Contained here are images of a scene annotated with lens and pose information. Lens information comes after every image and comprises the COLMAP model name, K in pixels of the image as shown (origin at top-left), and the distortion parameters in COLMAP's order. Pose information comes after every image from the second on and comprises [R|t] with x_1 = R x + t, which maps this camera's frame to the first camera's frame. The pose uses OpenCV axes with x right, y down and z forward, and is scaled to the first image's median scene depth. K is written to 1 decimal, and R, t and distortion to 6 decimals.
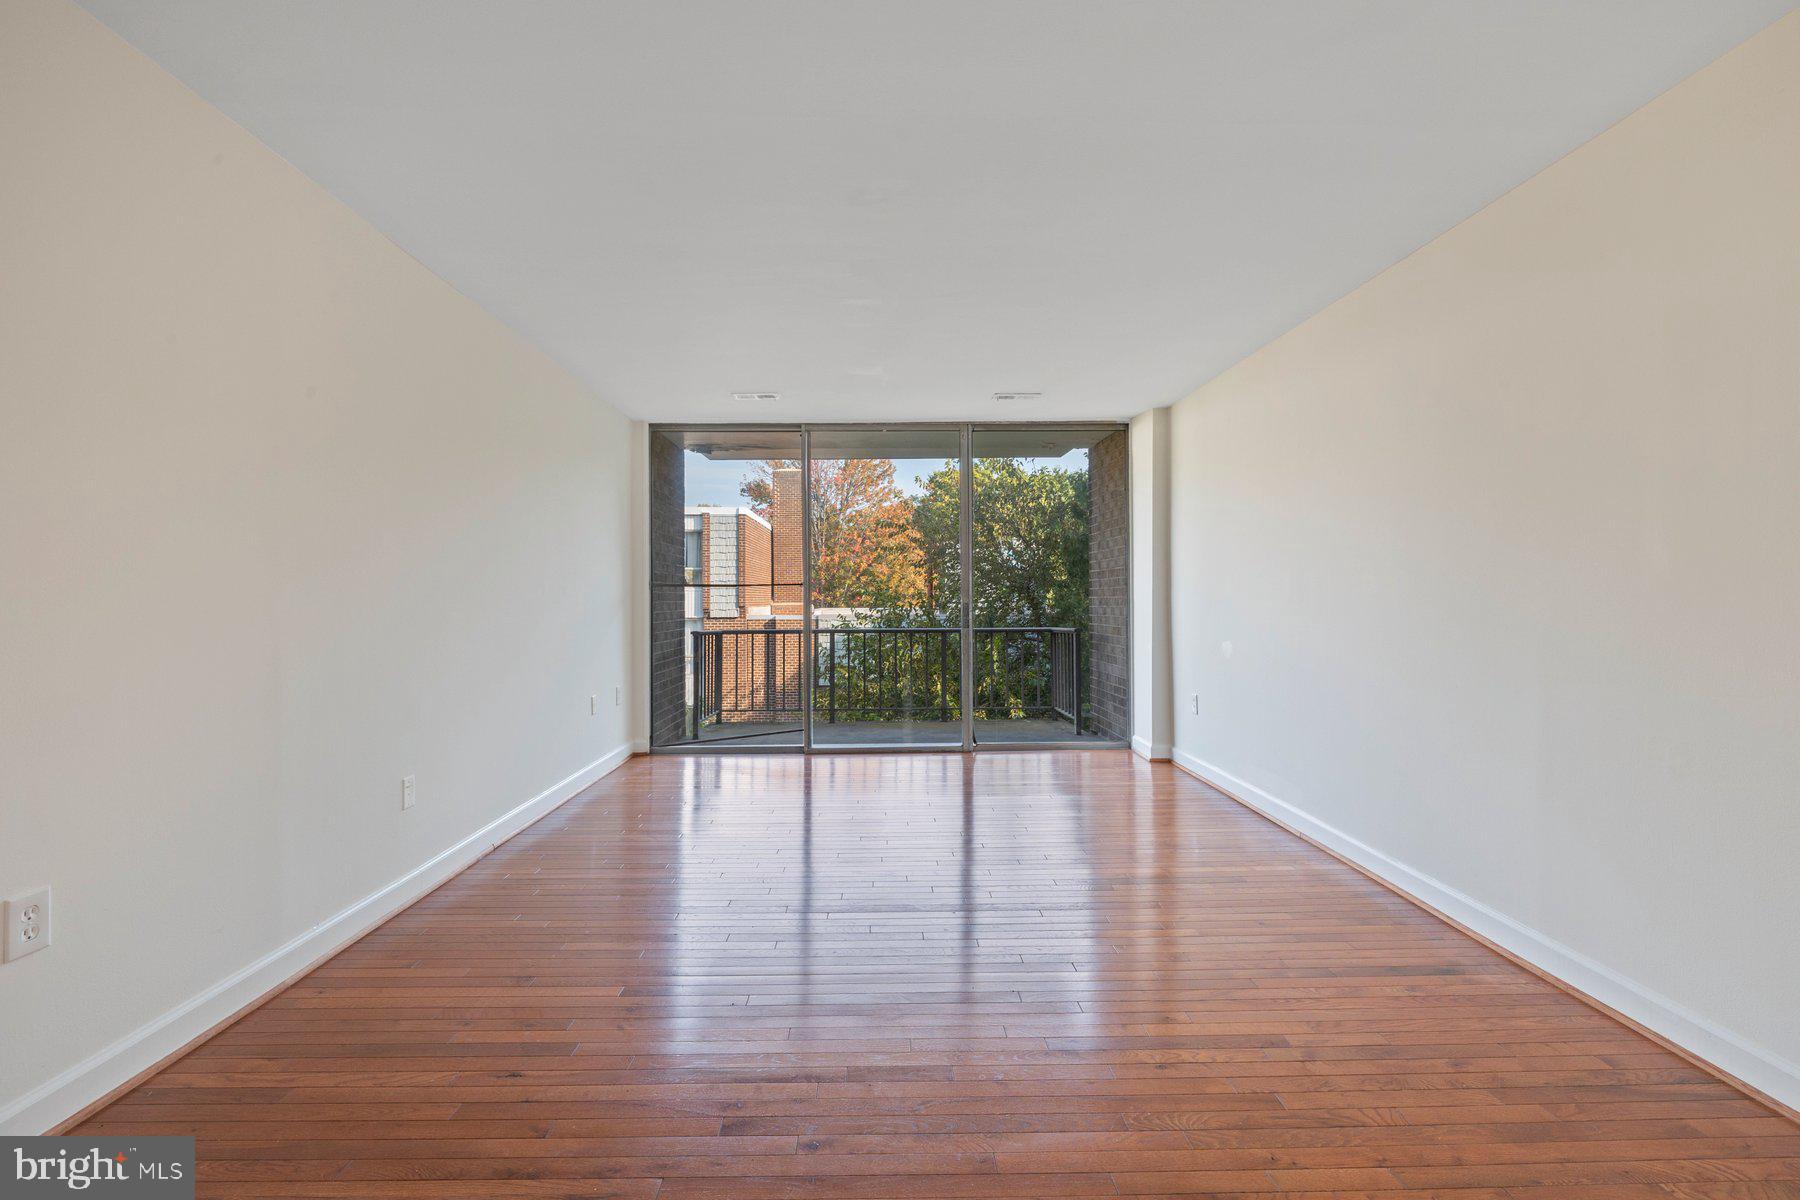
lens RADIAL K [[758.6, 0, 898.9], [0, 758.6, 589.4], [0, 0, 1]] dist [0.003150, -0.000071]
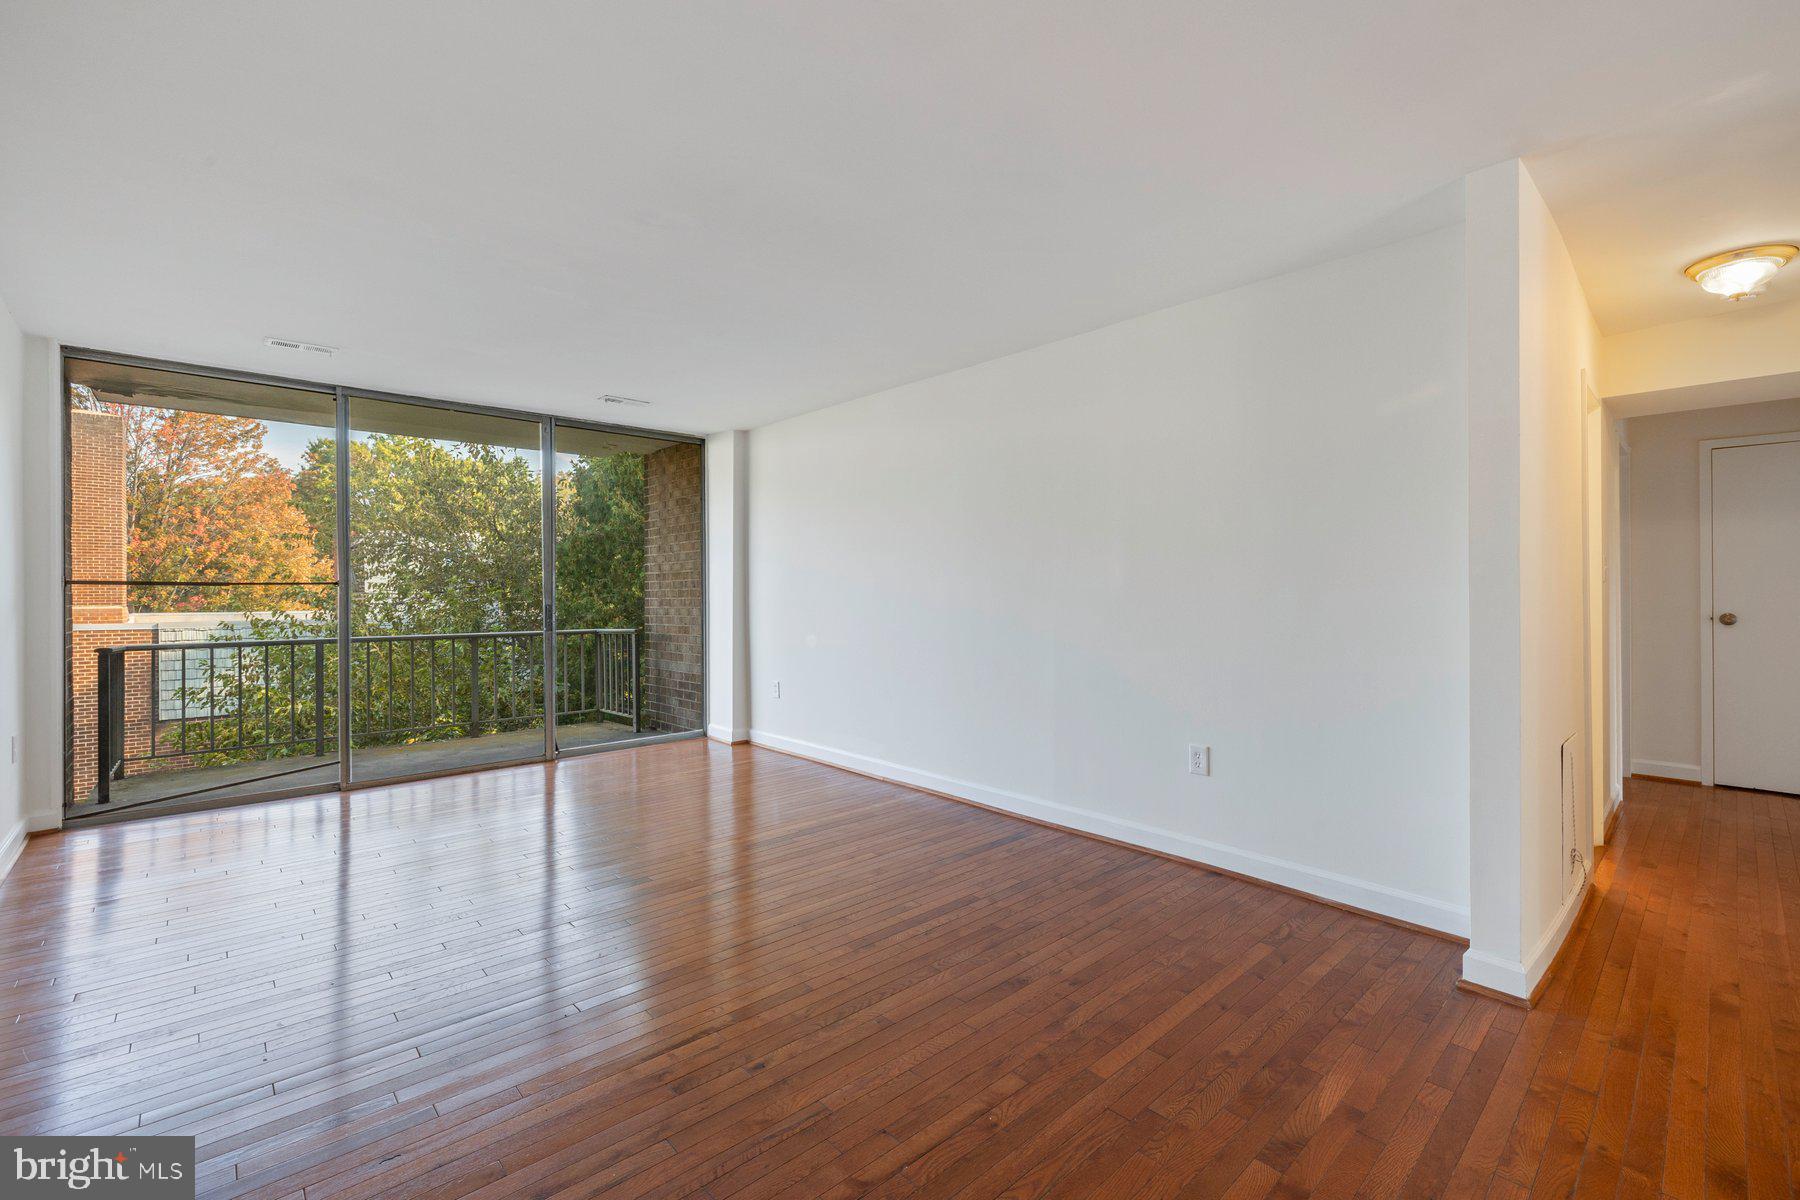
lens RADIAL K [[758.6, 0, 898.9], [0, 758.6, 589.4], [0, 0, 1]] dist [0.003150, -0.000071]
pose [[0.754702, 0.006106, 0.656040, -0.180685], [-0.006253, 0.999978, -0.002114, -0.001970], [-0.656038, -0.002507, 0.754723, -0.007618]]
